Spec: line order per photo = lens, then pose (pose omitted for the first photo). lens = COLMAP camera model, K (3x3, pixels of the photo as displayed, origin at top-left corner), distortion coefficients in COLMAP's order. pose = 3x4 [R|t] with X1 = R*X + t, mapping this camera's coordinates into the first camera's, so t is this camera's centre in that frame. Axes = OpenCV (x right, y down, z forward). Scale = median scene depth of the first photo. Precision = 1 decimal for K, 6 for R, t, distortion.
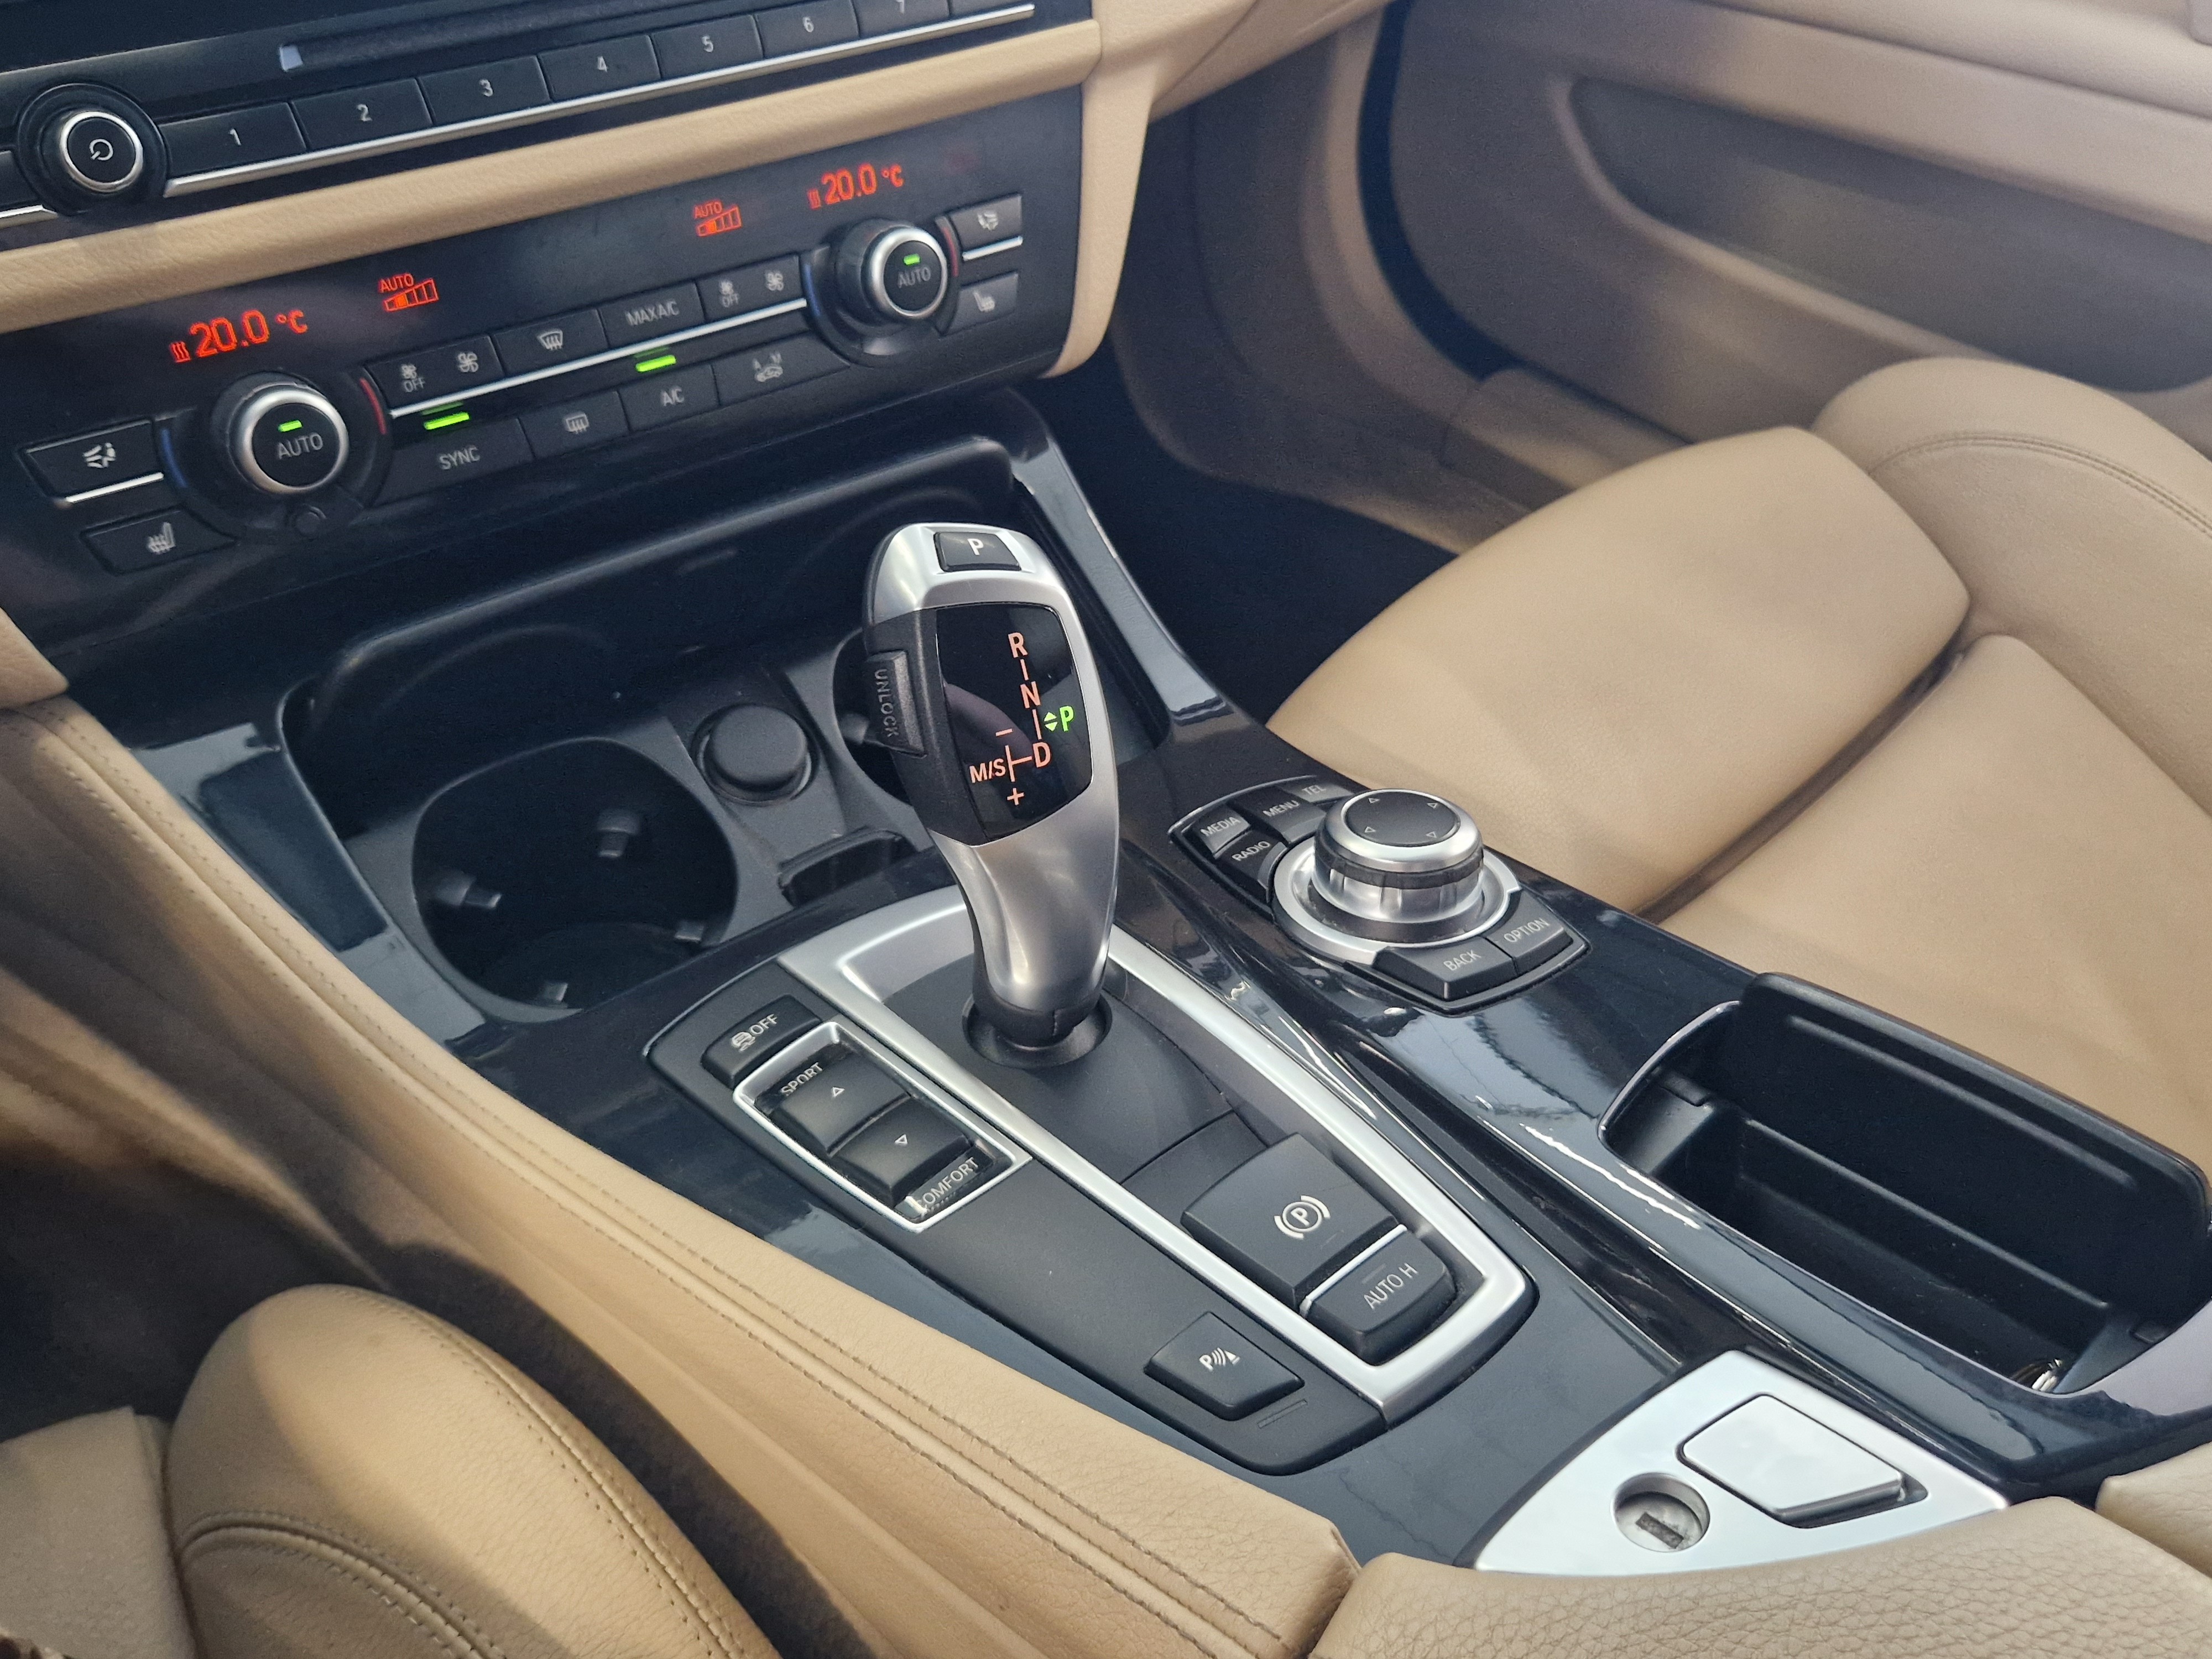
lens RADIAL K [[1975.7, 0, 1046.7], [0, 1975.7, 857.1], [0, 0, 1]] dist [0.033609, -0.048619]
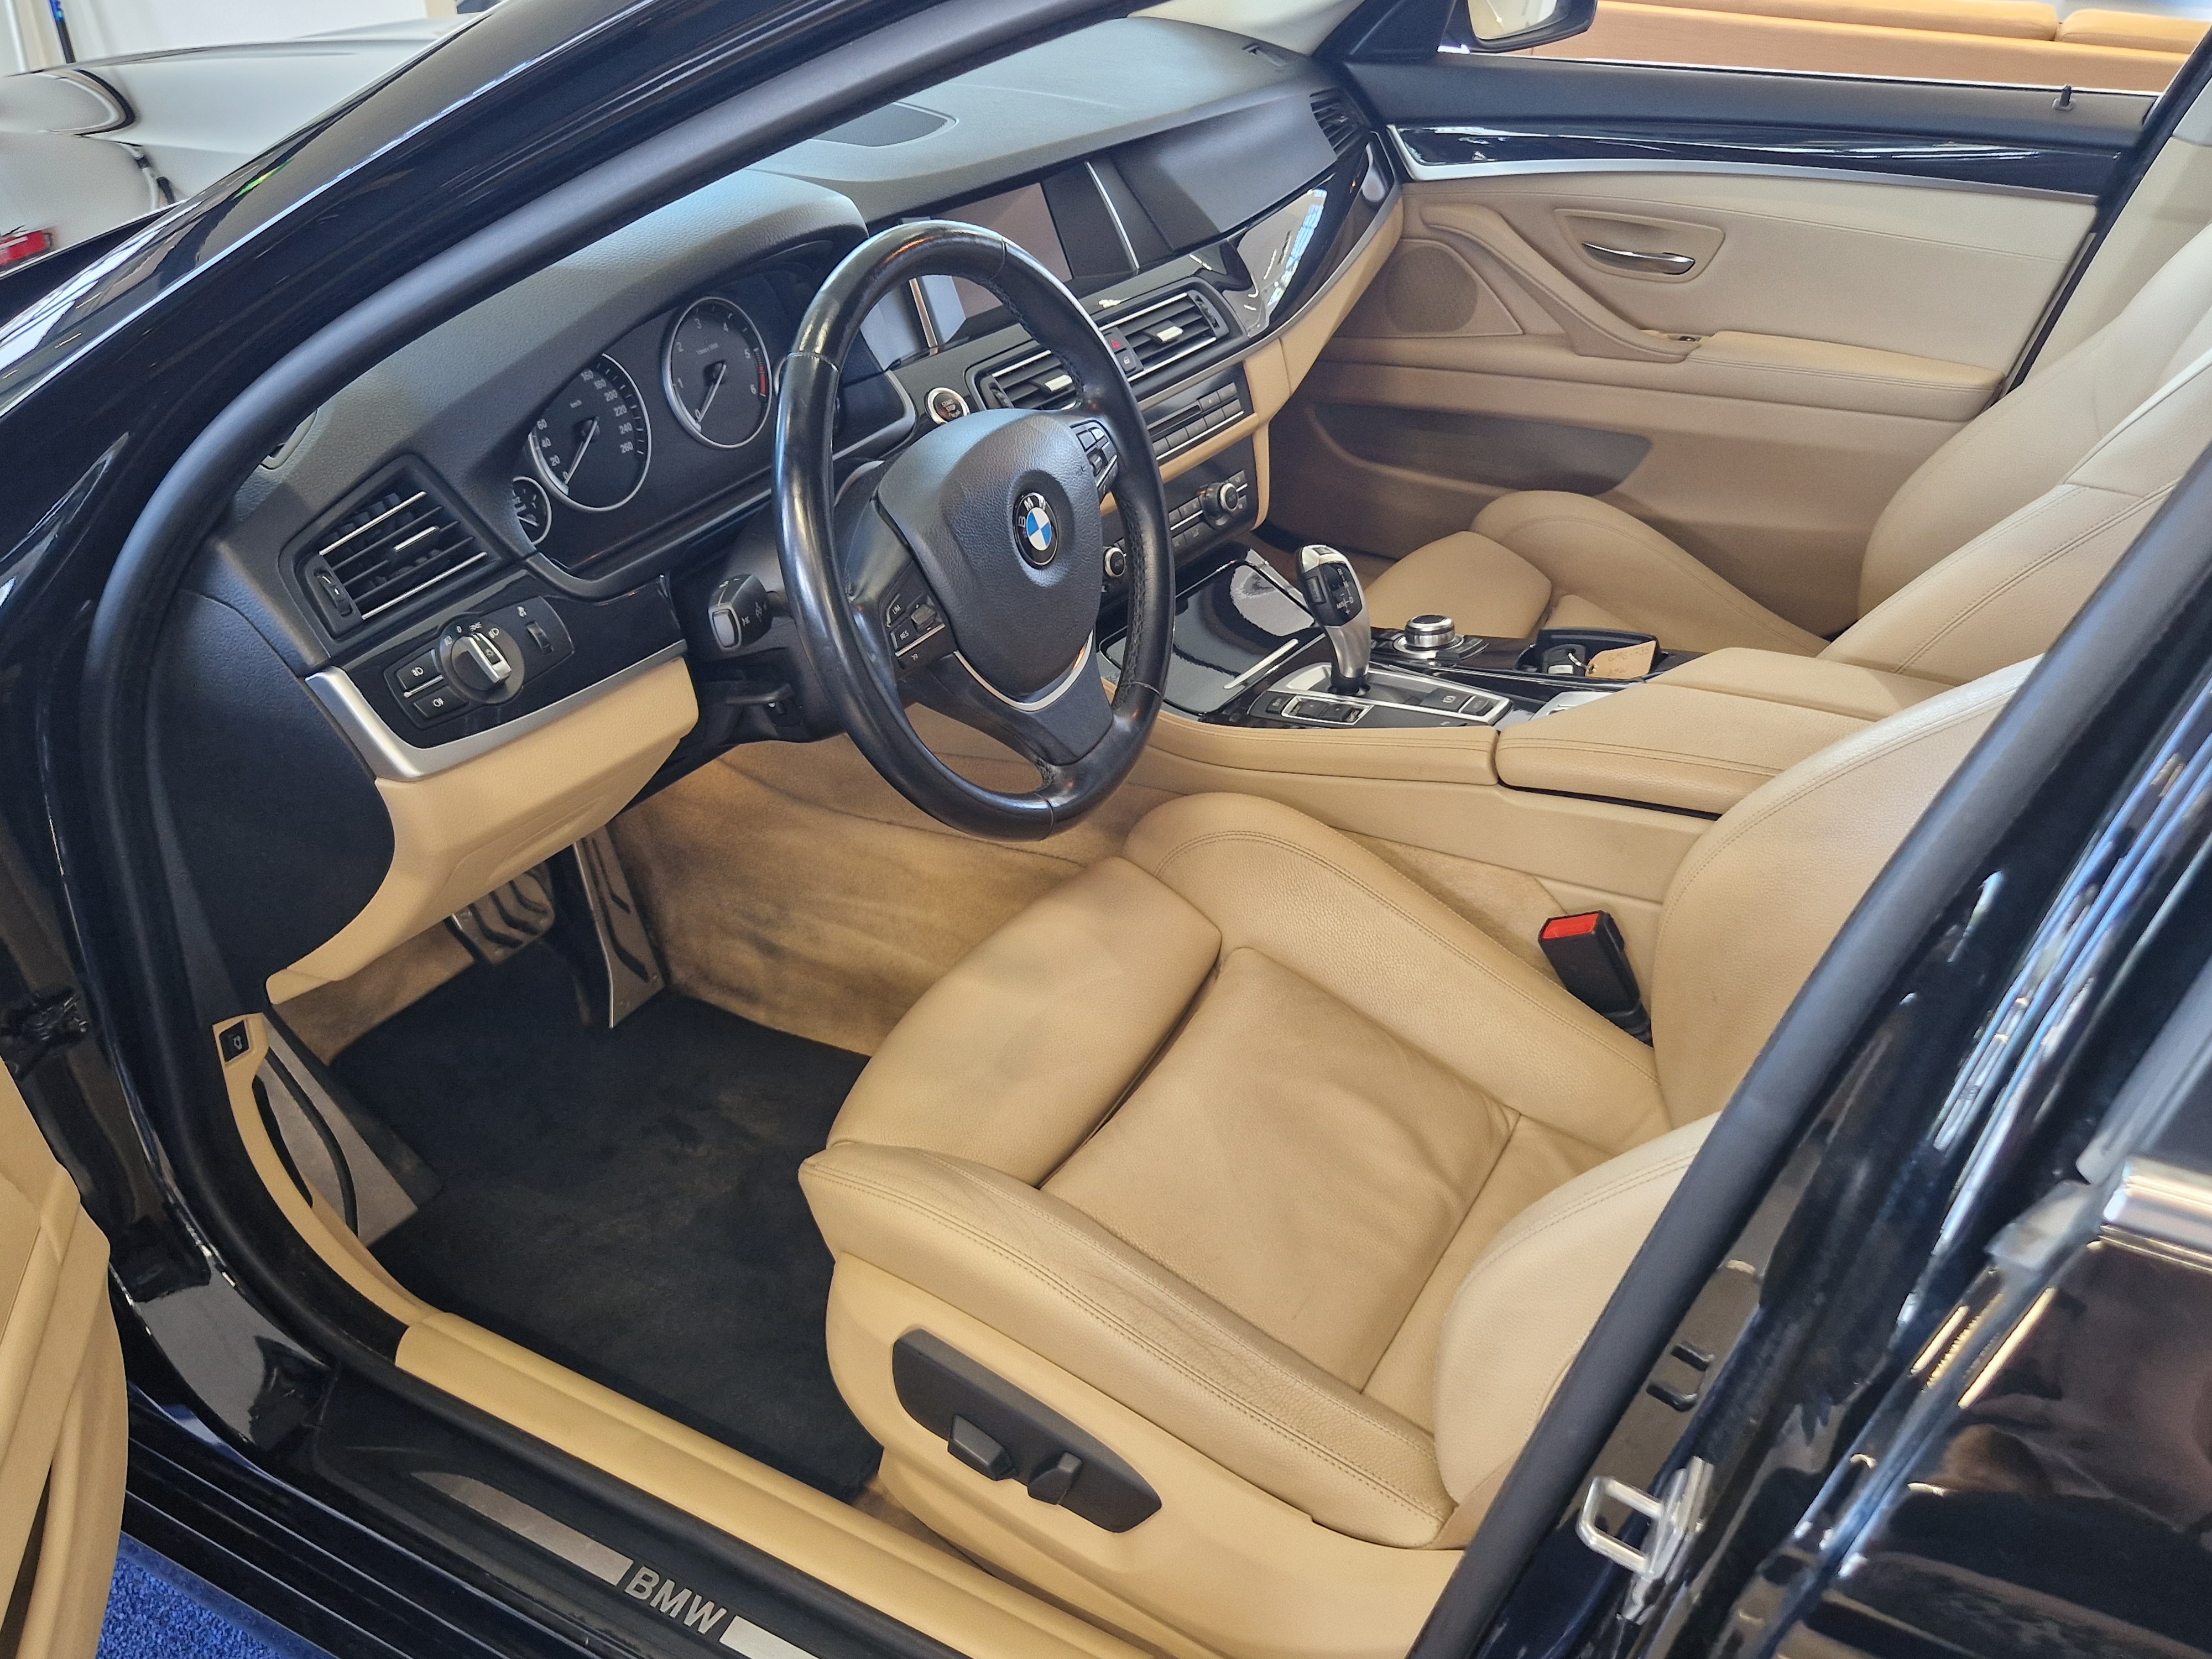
lens RADIAL K [[1975.7, 0, 1046.7], [0, 1975.7, 857.1], [0, 0, 1]] dist [0.033609, -0.048619]
pose [[0.960543, -0.194015, 0.199285, -1.127961], [0.223294, 0.965123, -0.136663, 0.645758], [-0.165820, 0.175770, 0.970365, -1.980582]]
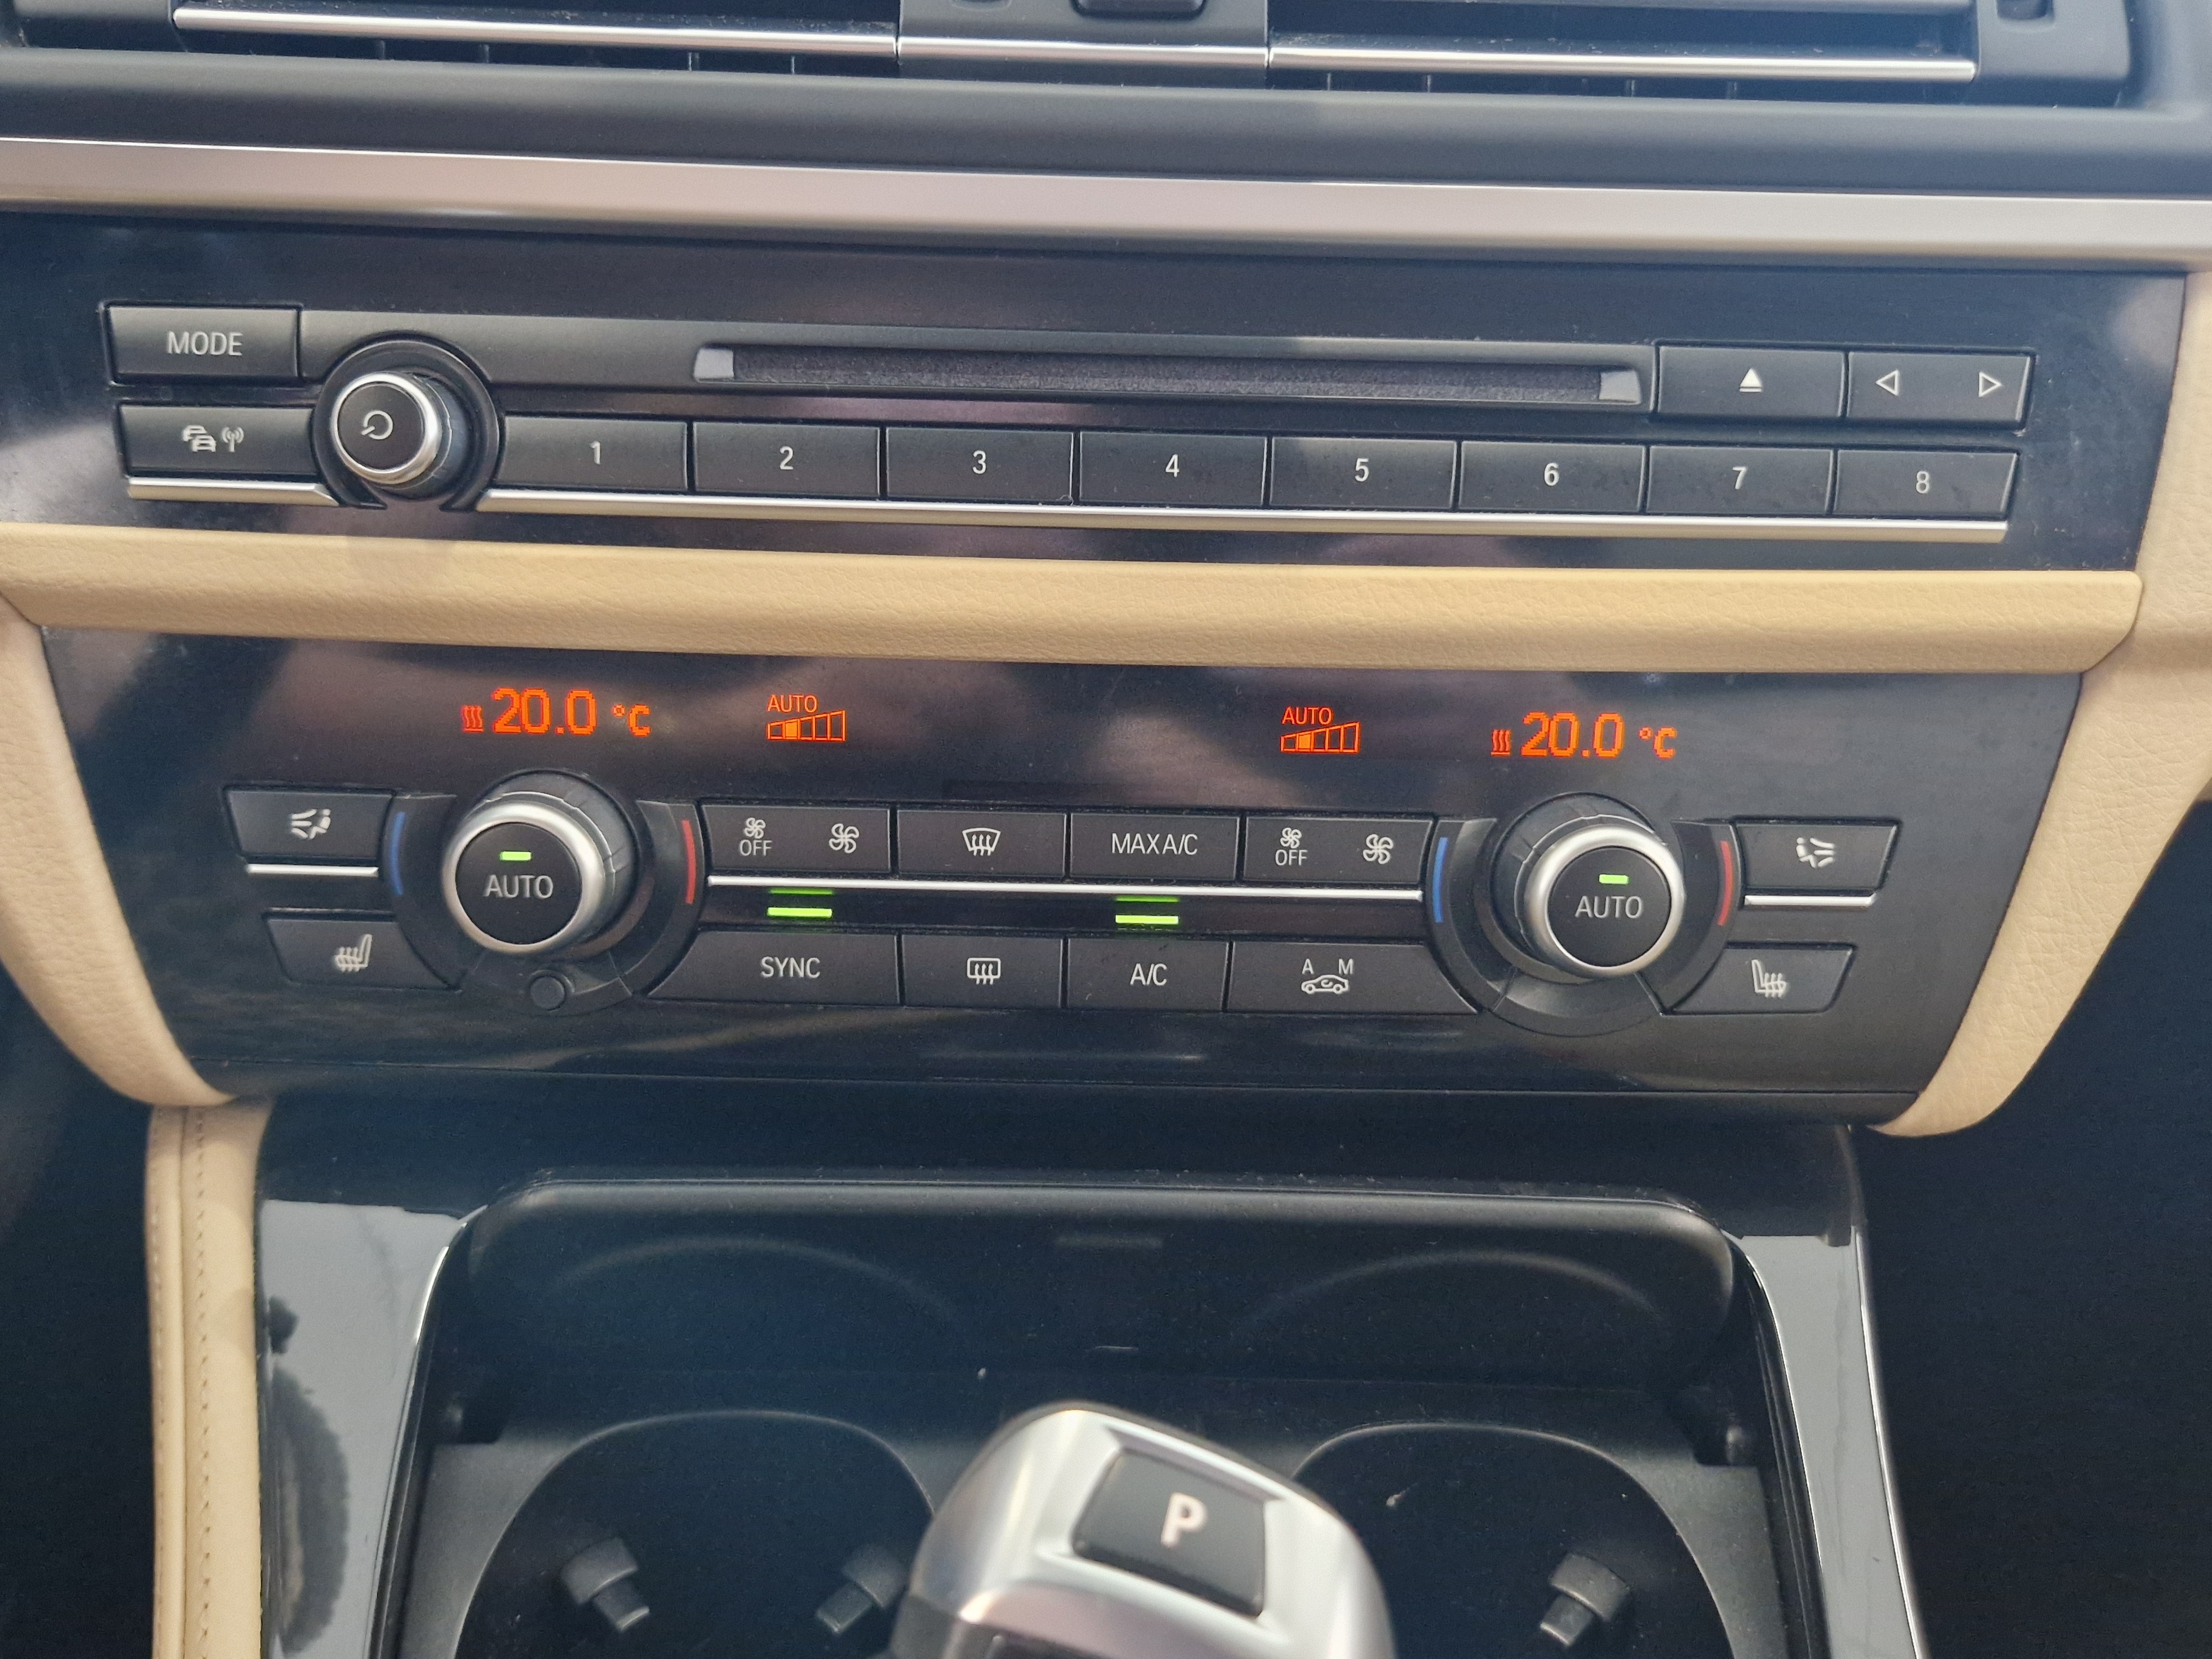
lens RADIAL K [[1973.4, 0, 1058.6], [0, 1973.4, 871.3], [0, 0, 1]] dist [0.041025, -0.061149]
pose [[0.801349, 0.271122, -0.533228, 0.110630], [-0.385518, 0.915656, -0.113798, -0.182911], [0.457400, 0.296761, 0.838283, 0.463504]]
